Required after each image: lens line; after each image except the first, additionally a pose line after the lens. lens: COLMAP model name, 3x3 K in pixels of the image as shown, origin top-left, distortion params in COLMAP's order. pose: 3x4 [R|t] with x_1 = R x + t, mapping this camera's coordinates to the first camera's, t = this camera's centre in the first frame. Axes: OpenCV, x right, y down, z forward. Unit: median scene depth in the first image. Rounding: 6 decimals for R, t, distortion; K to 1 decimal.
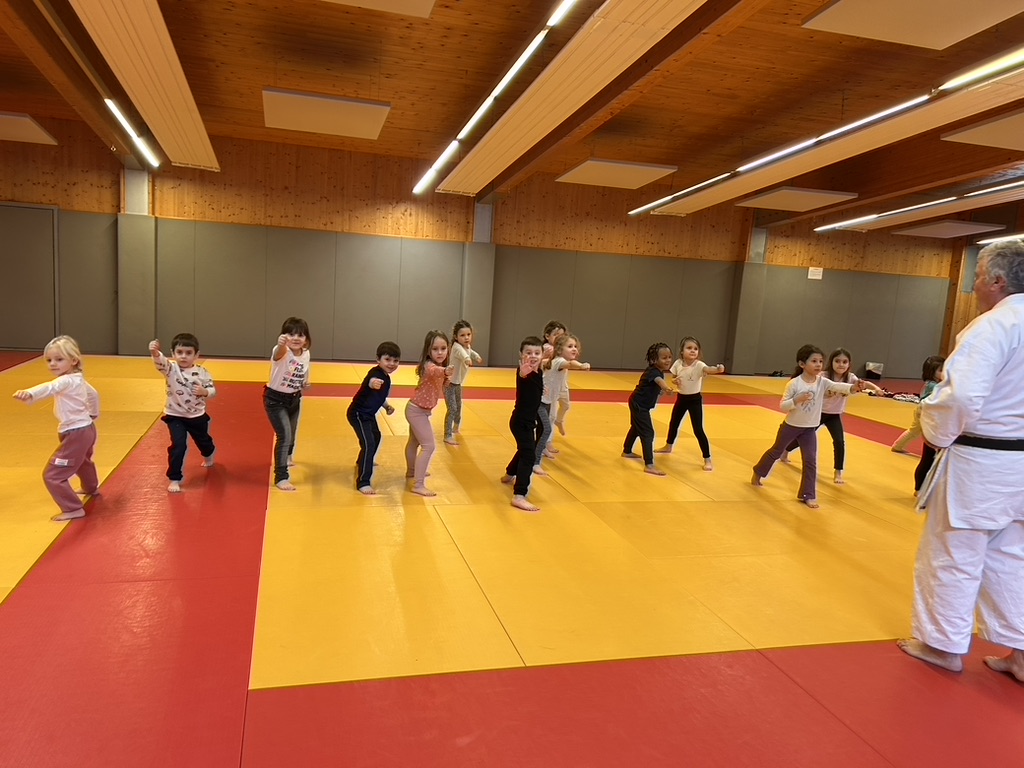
lens RADIAL K [[755.8, 0, 512.0], [0, 755.8, 384.0], [0, 0, 1]] dist [0.012797, 0.000499]
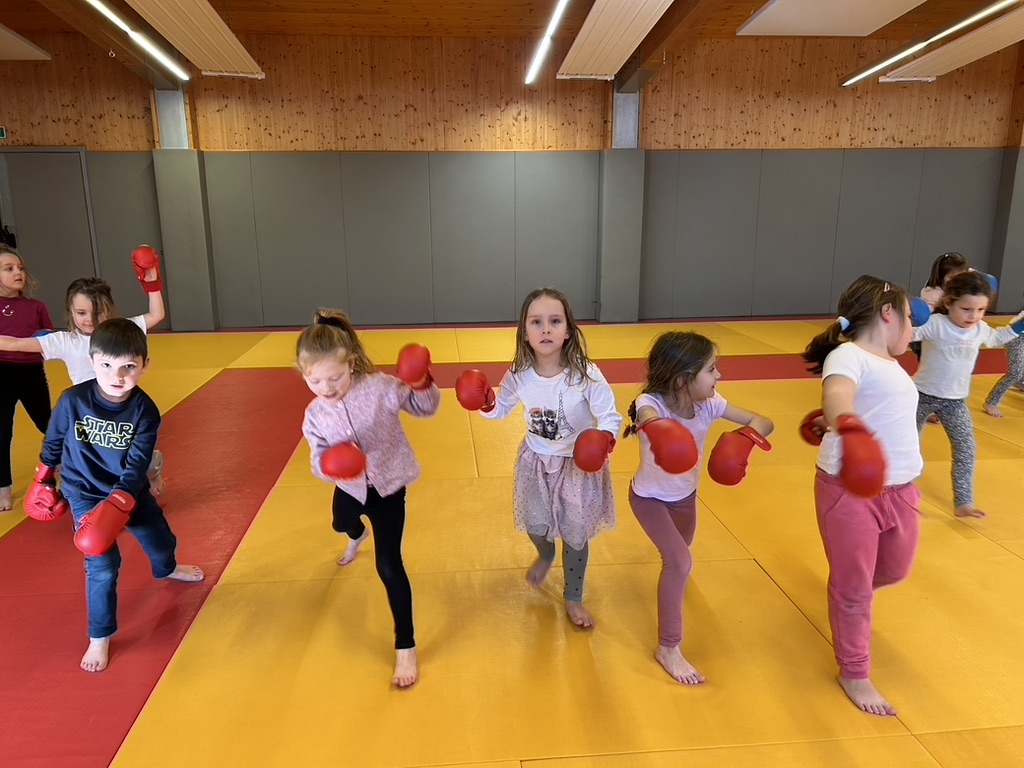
lens RADIAL K [[755.8, 0, 512.0], [0, 755.8, 384.0], [0, 0, 1]] dist [0.012797, 0.000499]
pose [[0.980426, -0.031946, -0.194280, -0.013202], [0.046315, 0.996480, 0.069870, -0.020690], [0.191364, -0.077501, 0.978455, 0.263579]]
